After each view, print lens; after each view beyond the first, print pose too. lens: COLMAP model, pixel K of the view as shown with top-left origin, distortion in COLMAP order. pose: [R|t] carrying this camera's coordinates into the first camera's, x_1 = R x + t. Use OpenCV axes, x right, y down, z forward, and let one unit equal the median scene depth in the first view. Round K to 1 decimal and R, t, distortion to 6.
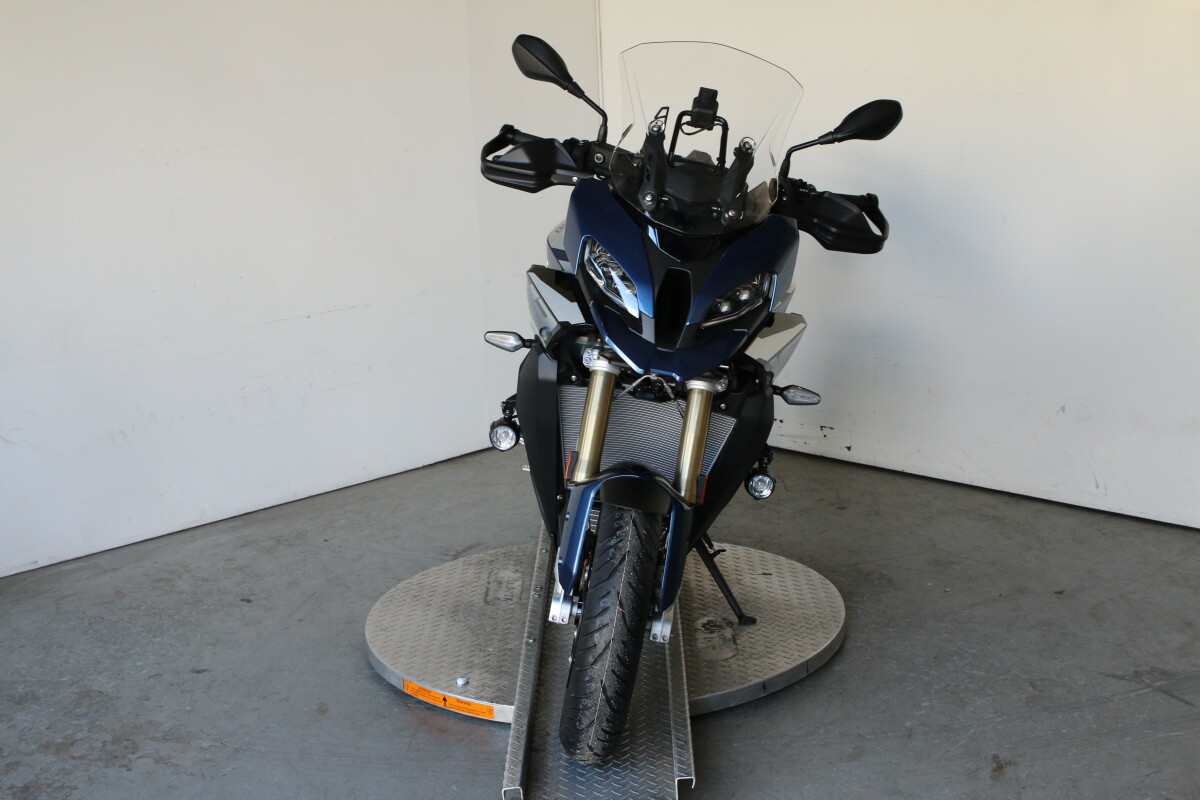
lens RADIAL K [[1635.1, 0, 595.7], [0, 1635.1, 406.1], [0, 0, 1]] dist [-0.069911, 0.000000]
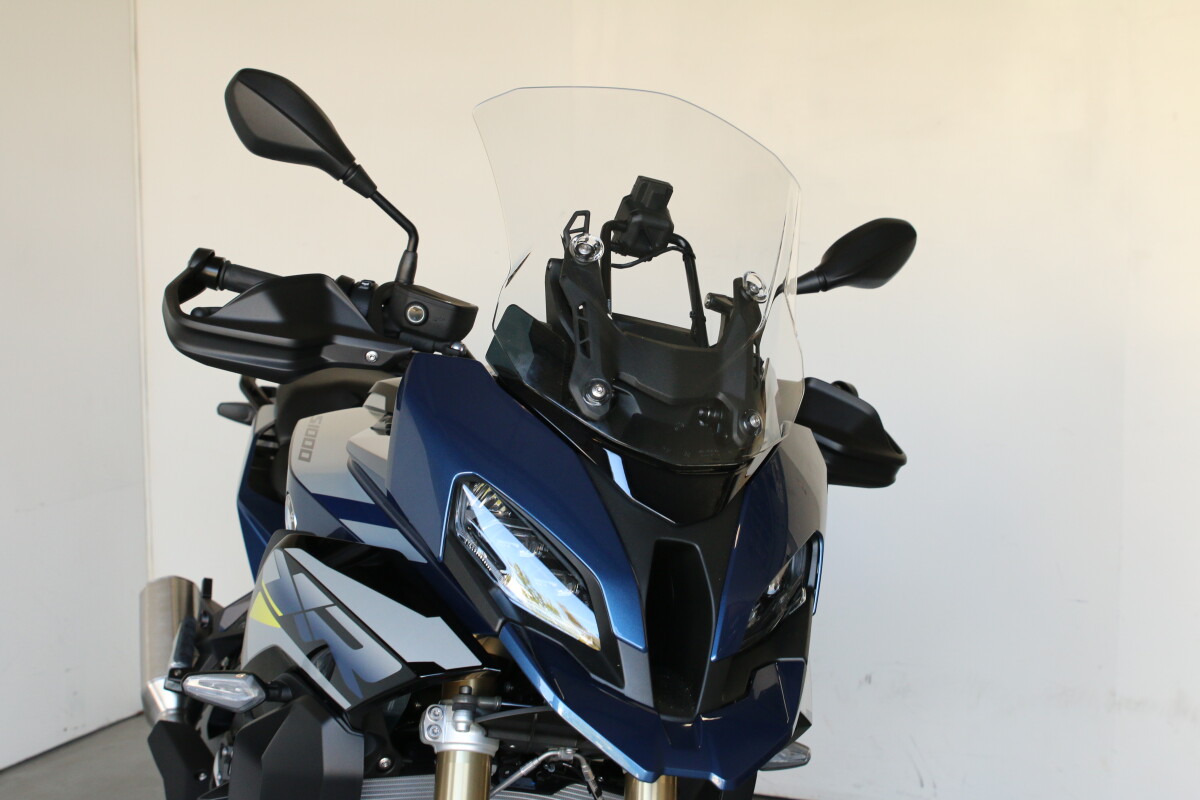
lens RADIAL K [[1635.1, 0, 561.7], [0, 1635.1, 404.1], [0, 0, 1]] dist [-0.069911, 0.000000]
pose [[0.932034, -0.008522, 0.362270, -0.138852], [0.051051, 0.992841, -0.107987, -0.067761], [-0.358756, 0.119142, 0.925797, 0.522032]]
